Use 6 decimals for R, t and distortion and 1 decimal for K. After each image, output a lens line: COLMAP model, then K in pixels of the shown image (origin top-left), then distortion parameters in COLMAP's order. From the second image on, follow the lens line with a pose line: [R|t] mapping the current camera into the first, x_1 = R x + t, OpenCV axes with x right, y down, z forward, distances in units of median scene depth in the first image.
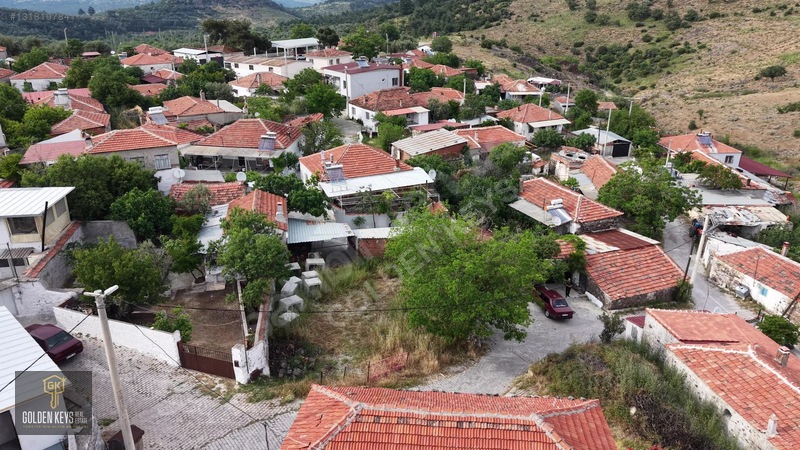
lens RADIAL K [[563.7, 0, 400.9], [0, 563.7, 228.8], [0, 0, 1]] dist [0.022981, -0.036696]
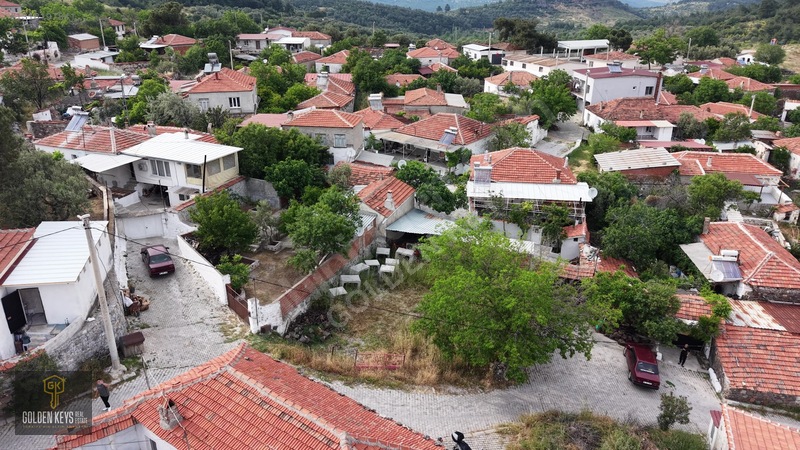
lens RADIAL K [[563.7, 0, 396.2], [0, 563.7, 224.3], [0, 0, 1]] dist [0.022981, -0.036696]
pose [[0.848403, 0.200725, -0.489818, 0.173811], [-0.203472, 0.977888, 0.048304, -0.019995], [0.488683, 0.058683, 0.870486, 0.047147]]
